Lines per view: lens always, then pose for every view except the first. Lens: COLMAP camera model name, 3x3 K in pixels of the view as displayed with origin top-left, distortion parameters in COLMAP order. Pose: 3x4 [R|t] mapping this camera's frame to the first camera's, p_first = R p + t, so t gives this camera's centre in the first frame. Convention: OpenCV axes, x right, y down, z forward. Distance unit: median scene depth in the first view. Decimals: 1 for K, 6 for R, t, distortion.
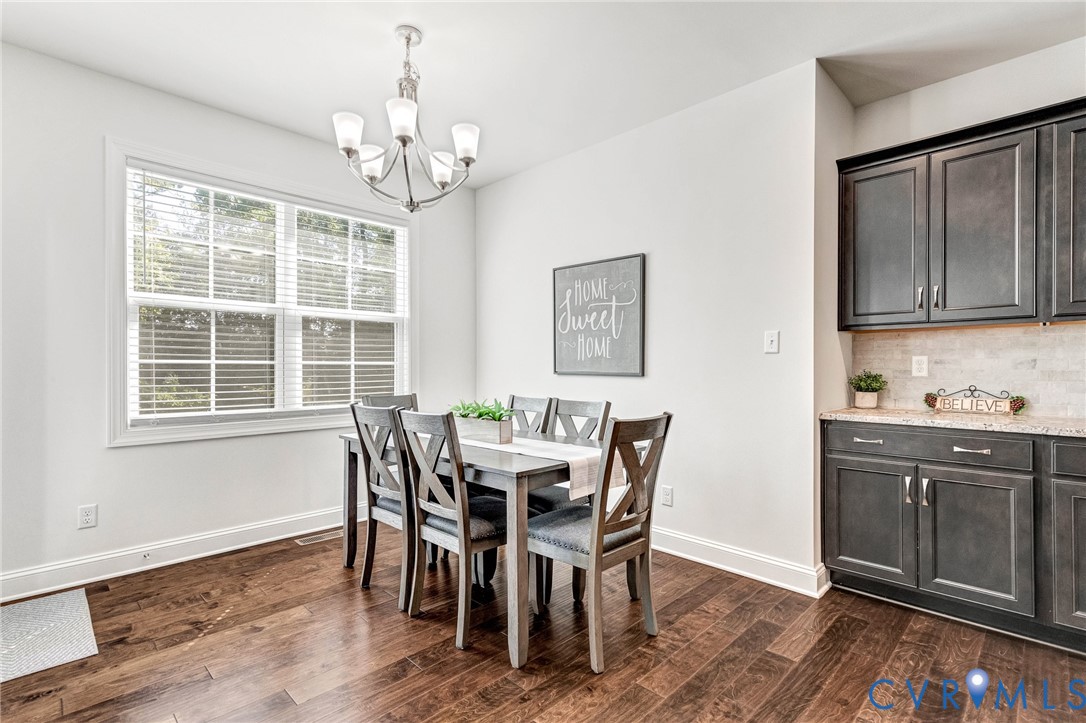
lens RADIAL K [[516.0, 0, 524.2], [0, 516.0, 364.4], [0, 0, 1]] dist [-0.000957, 0.000703]
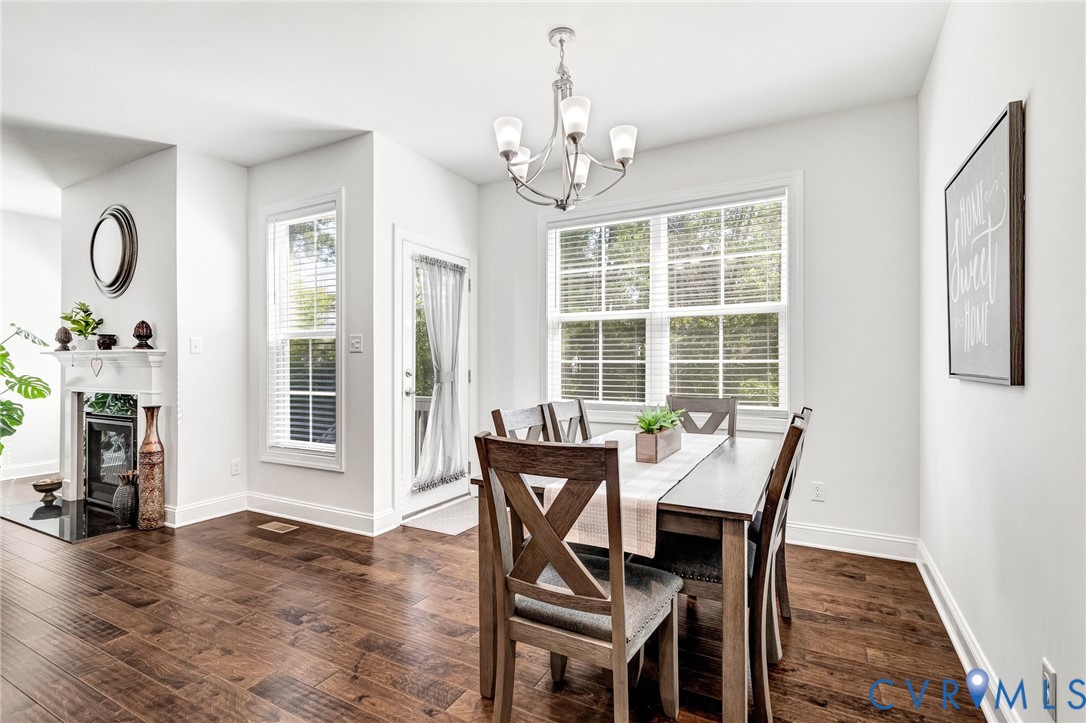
lens RADIAL K [[516.0, 0, 590.3], [0, 516.0, 363.8], [0, 0, 1]] dist [-0.000957, 0.000703]
pose [[0.312181, -0.003964, -0.950014, 0.588836], [0.005186, 0.999984, -0.002469, 0.003165], [0.950009, -0.004156, 0.312196, 0.576401]]
